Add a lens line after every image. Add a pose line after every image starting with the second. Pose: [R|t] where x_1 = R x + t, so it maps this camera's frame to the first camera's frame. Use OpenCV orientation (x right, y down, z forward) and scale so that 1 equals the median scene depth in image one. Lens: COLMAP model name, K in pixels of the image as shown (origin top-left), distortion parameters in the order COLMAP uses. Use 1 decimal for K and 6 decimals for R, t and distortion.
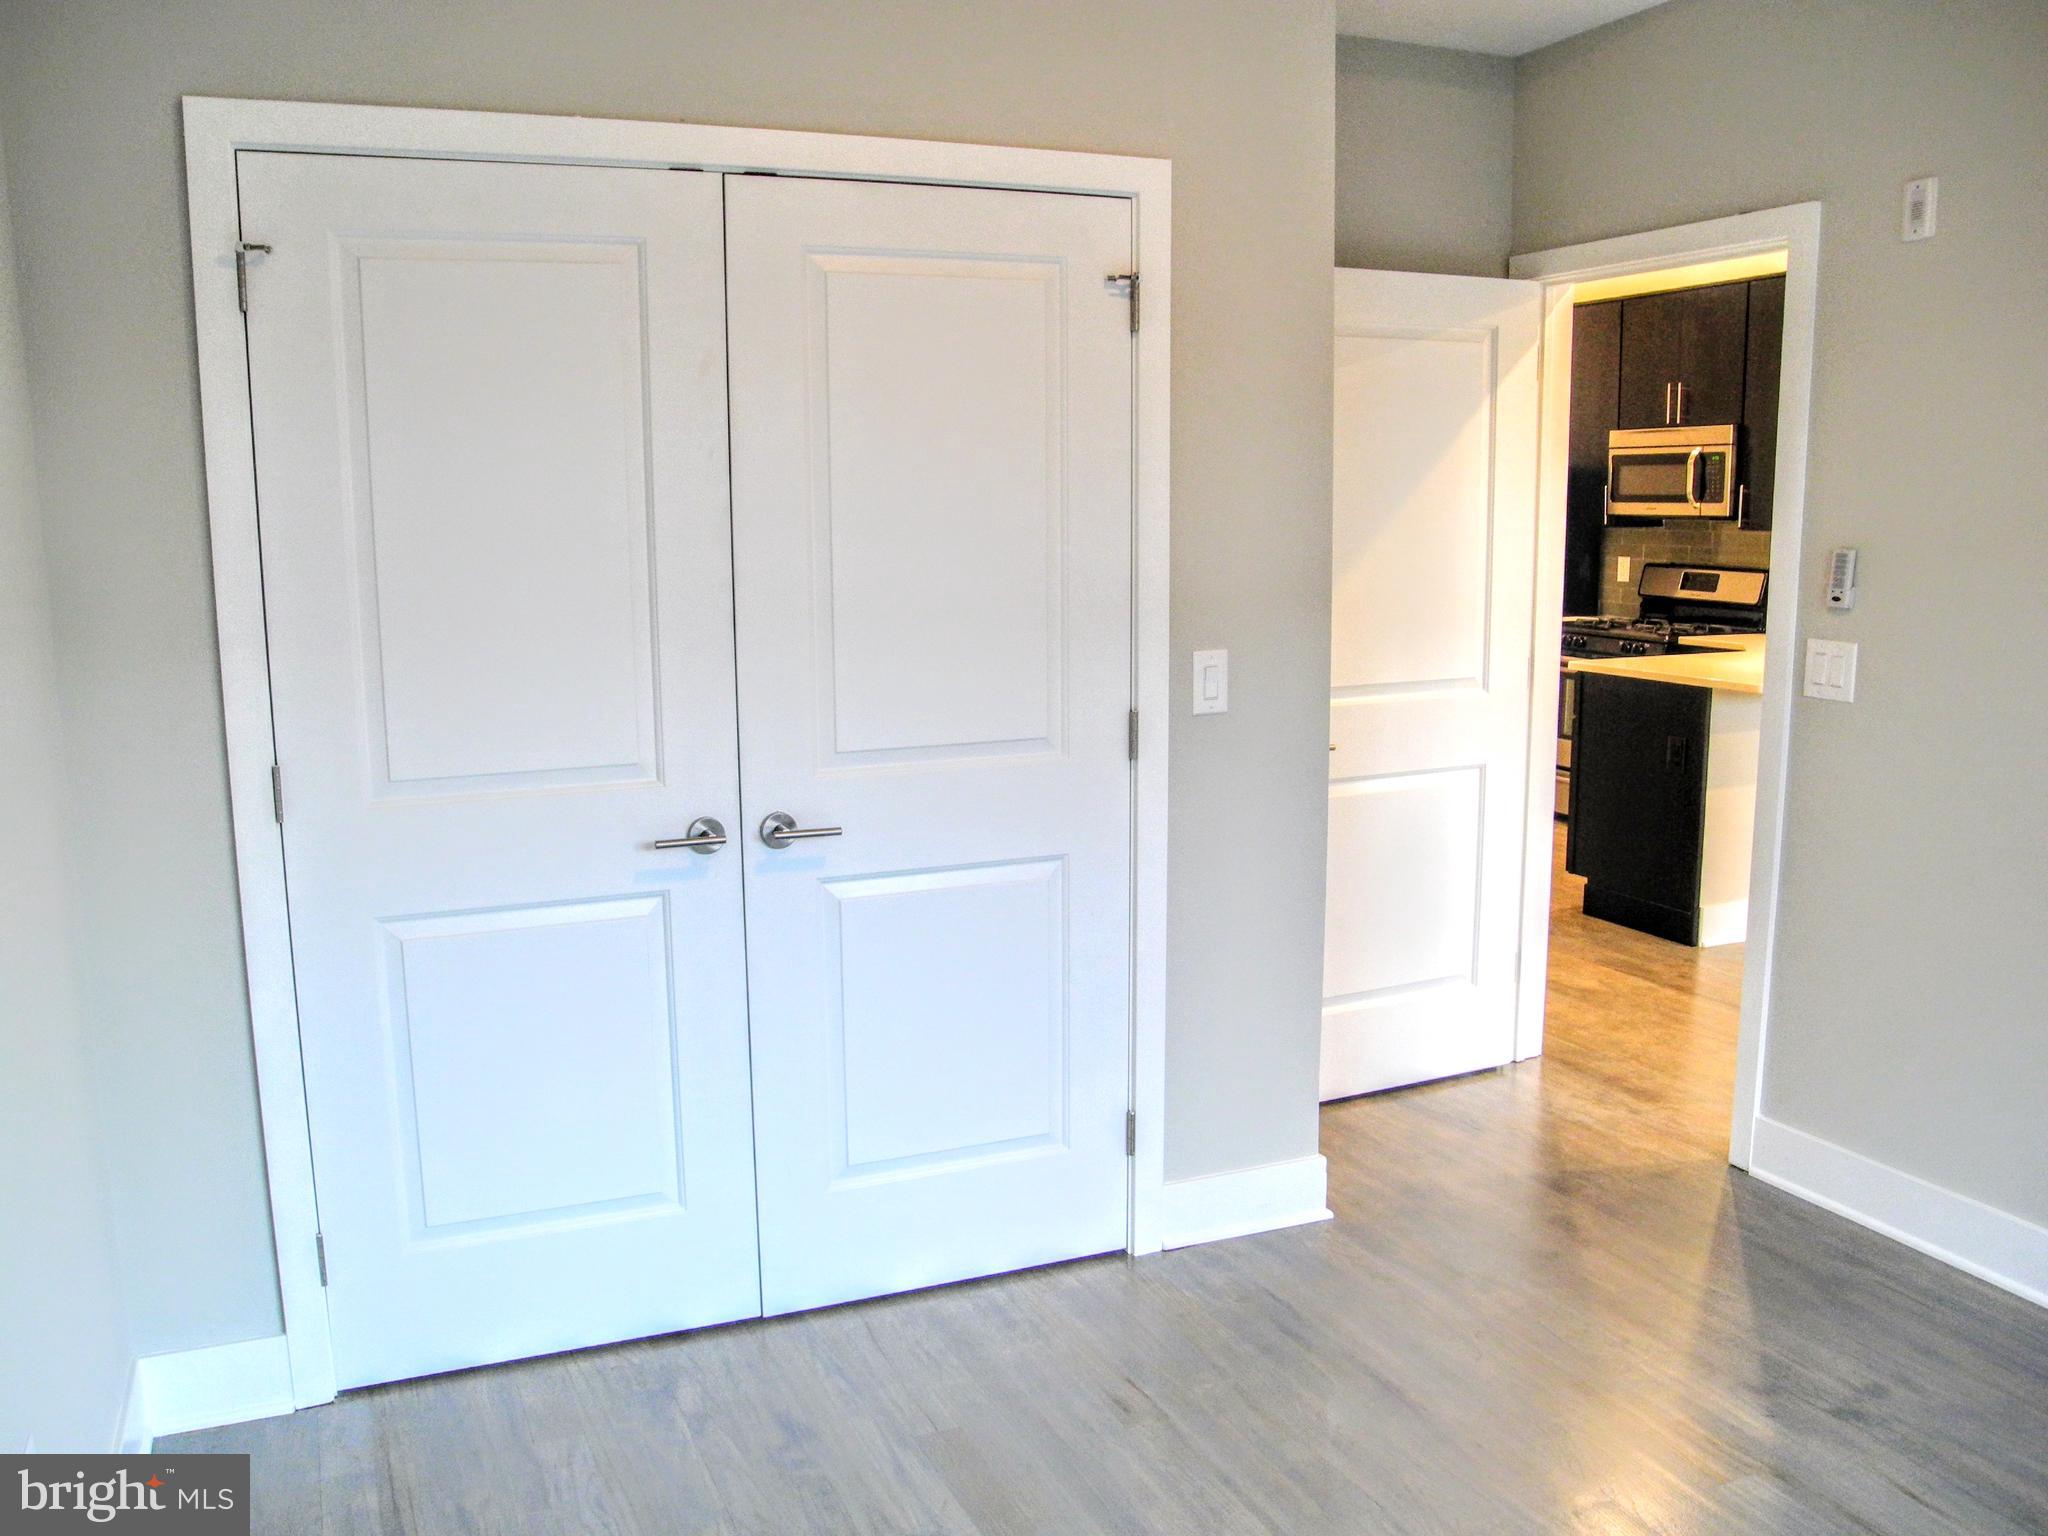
lens RADIAL K [[1704.8, 0, 1009.7], [0, 1704.8, 776.7], [0, 0, 1]] dist [-0.138933, 0.130803]
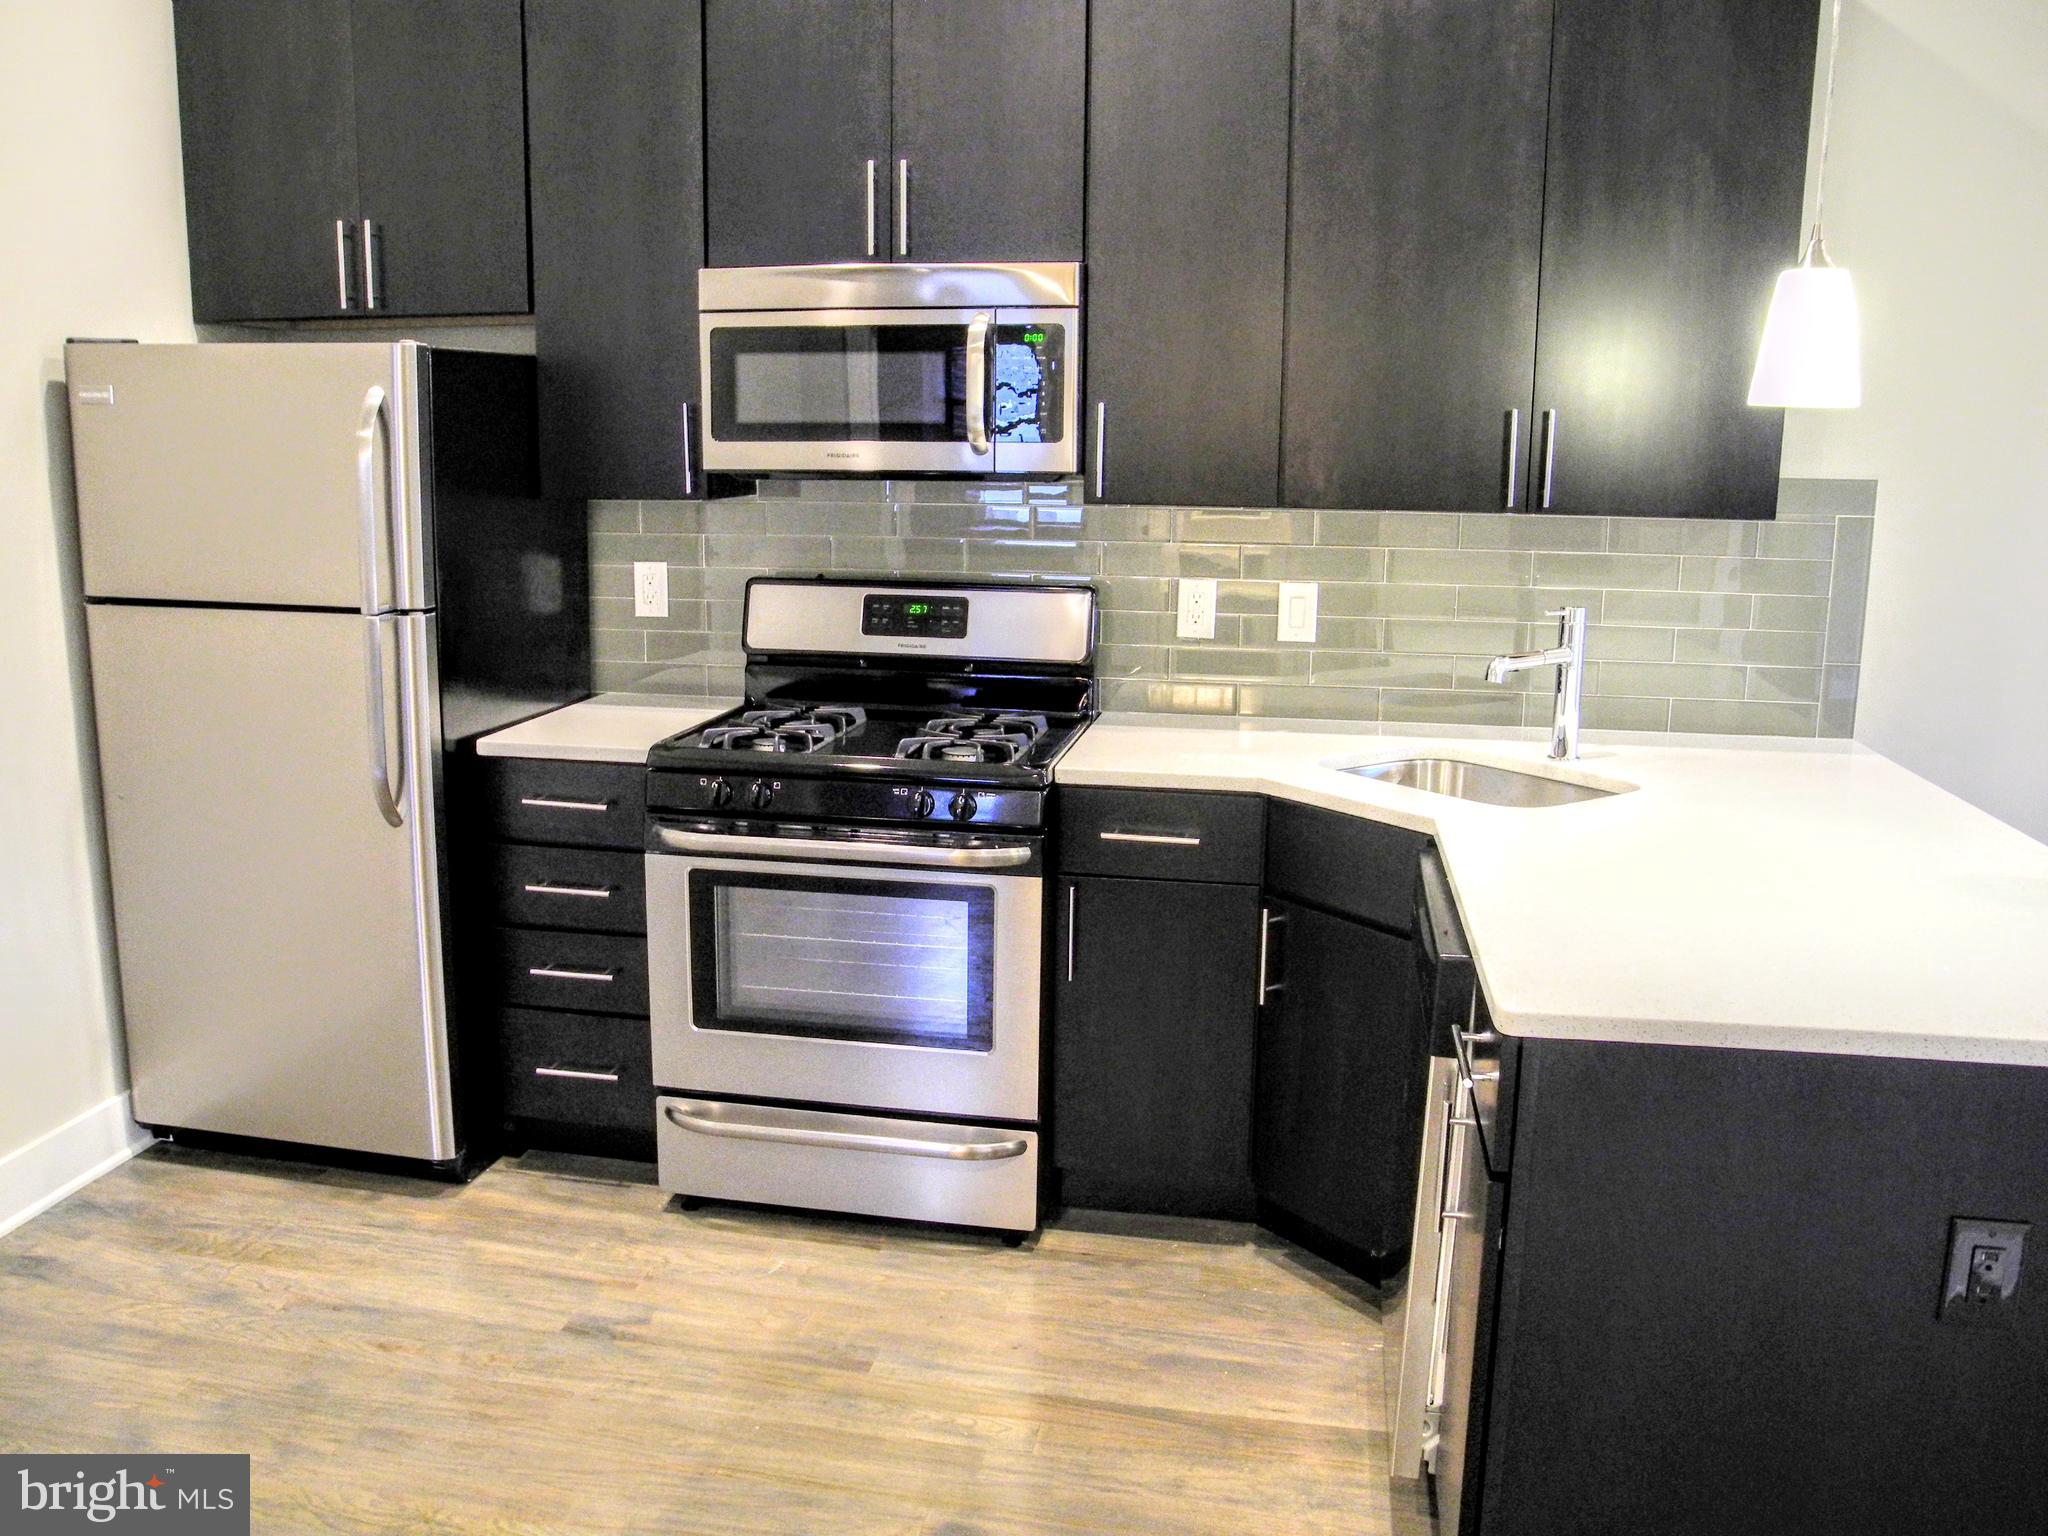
lens RADIAL K [[1704.8, 0, 975.8], [0, 1704.8, 772.9], [0, 0, 1]] dist [-0.138933, 0.130803]
pose [[0.572711, -0.152460, 0.805455, 0.079620], [0.124529, 0.987331, 0.098340, -0.216521], [-0.810243, 0.043982, 0.584441, 1.316394]]
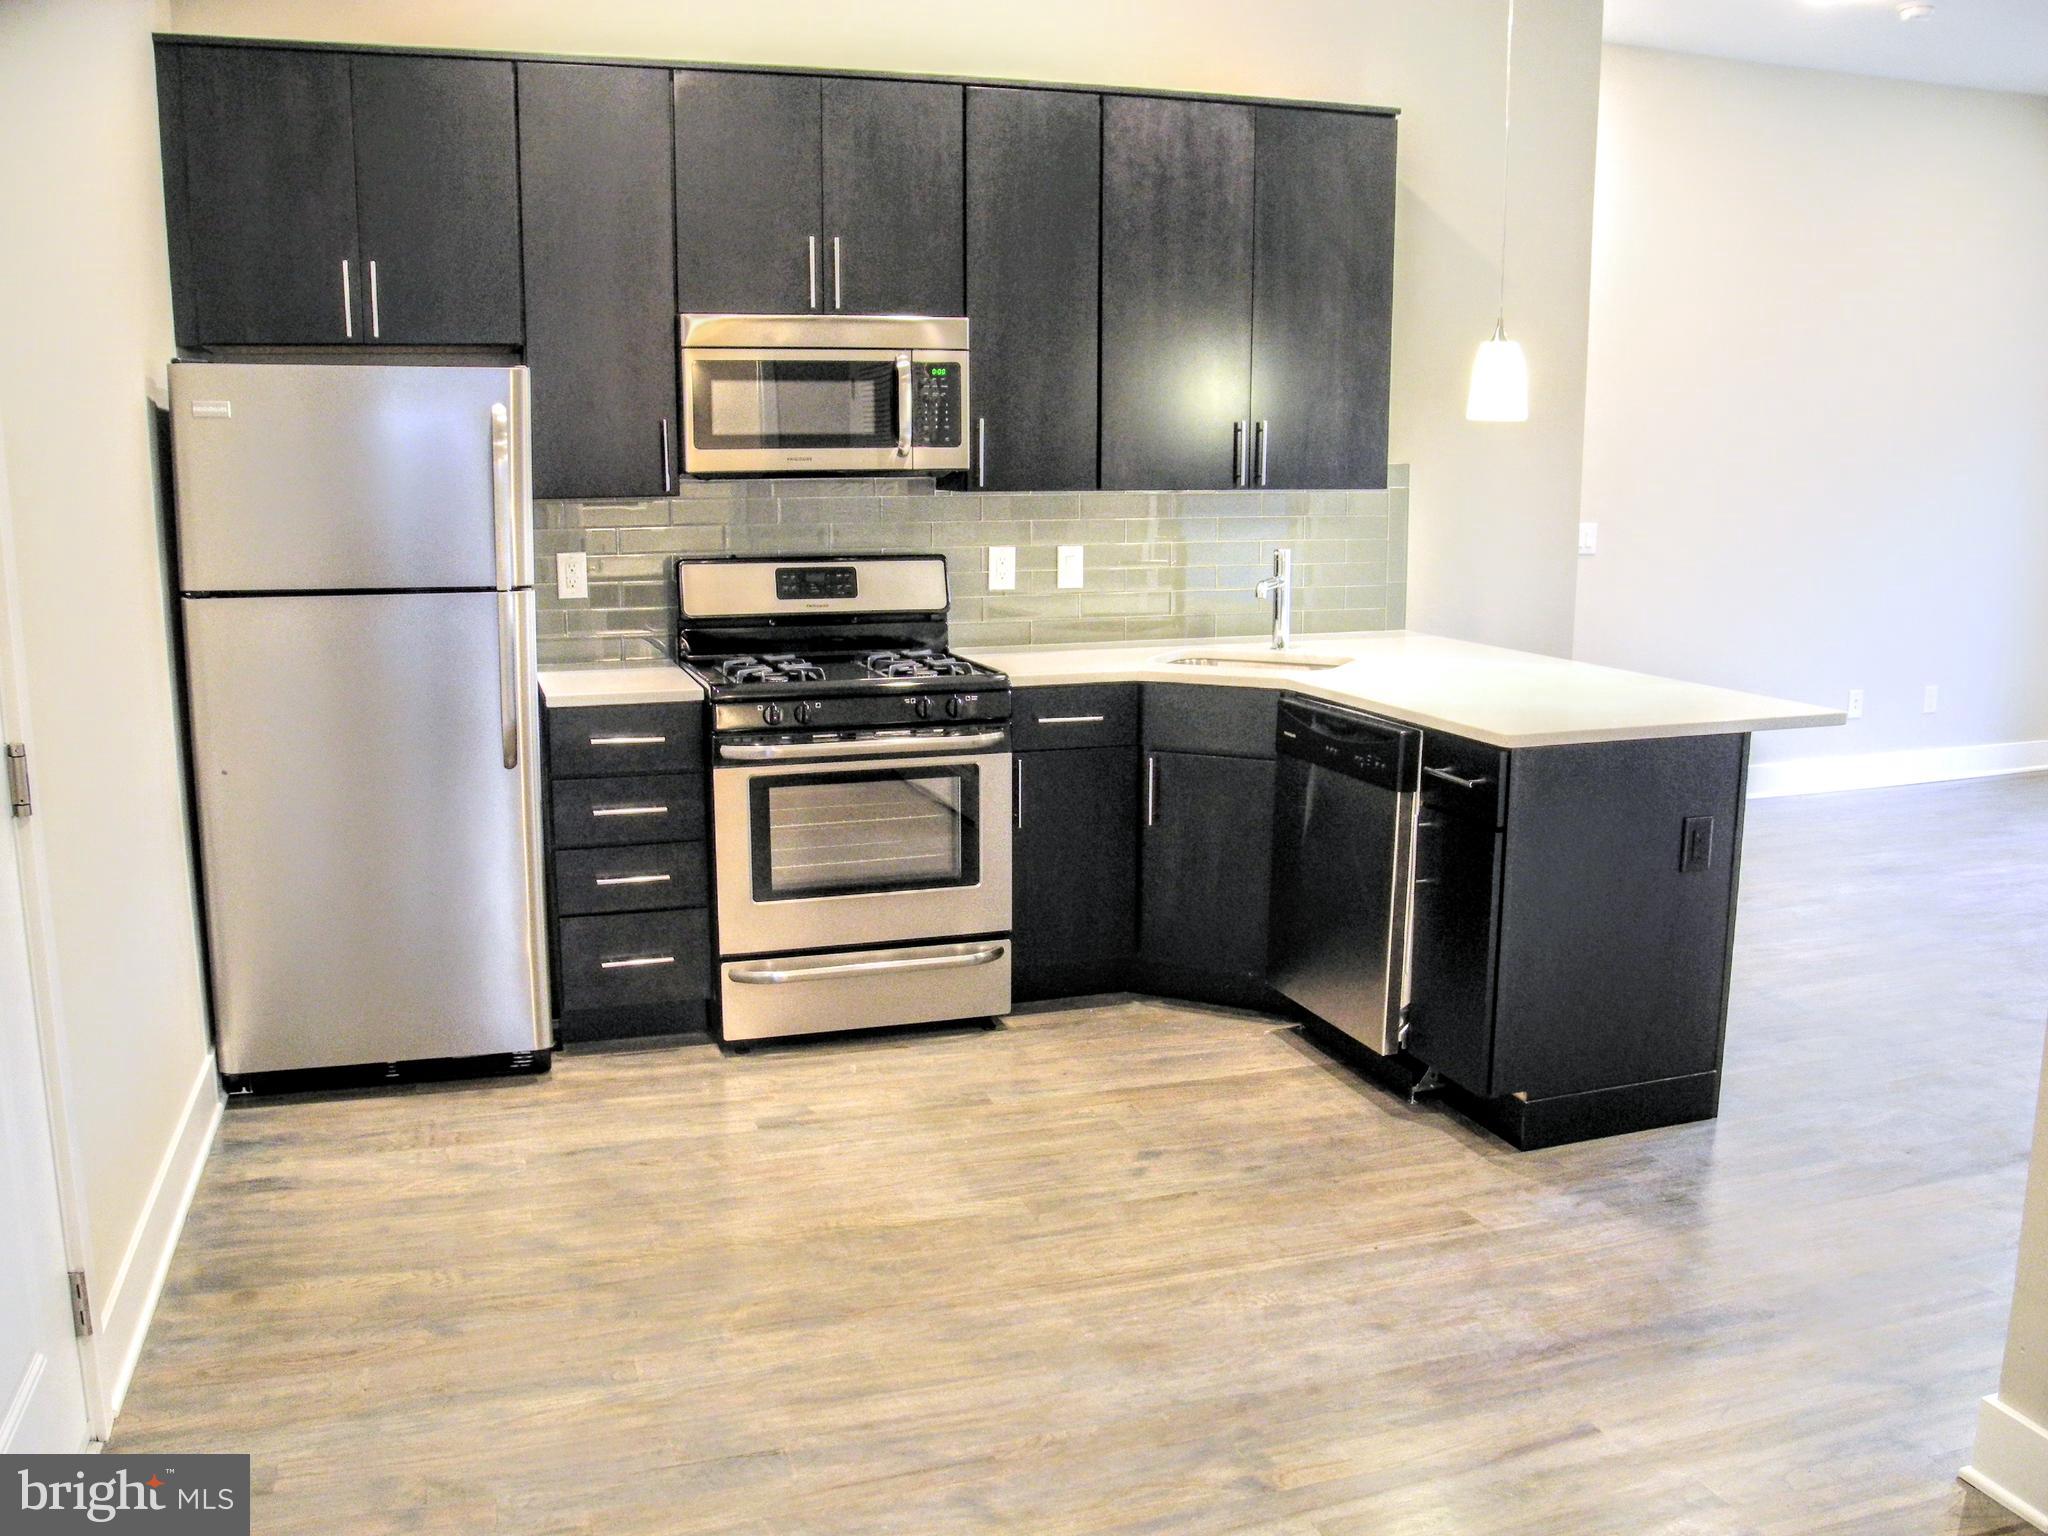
lens RADIAL K [[1704.8, 0, 976.6], [0, 1704.8, 762.1], [0, 0, 1]] dist [-0.138933, 0.130803]
pose [[0.107483, -0.171220, 0.979352, -0.331584], [0.165470, 0.974401, 0.152194, -0.251381], [-0.980340, 0.145695, 0.133064, 1.602245]]
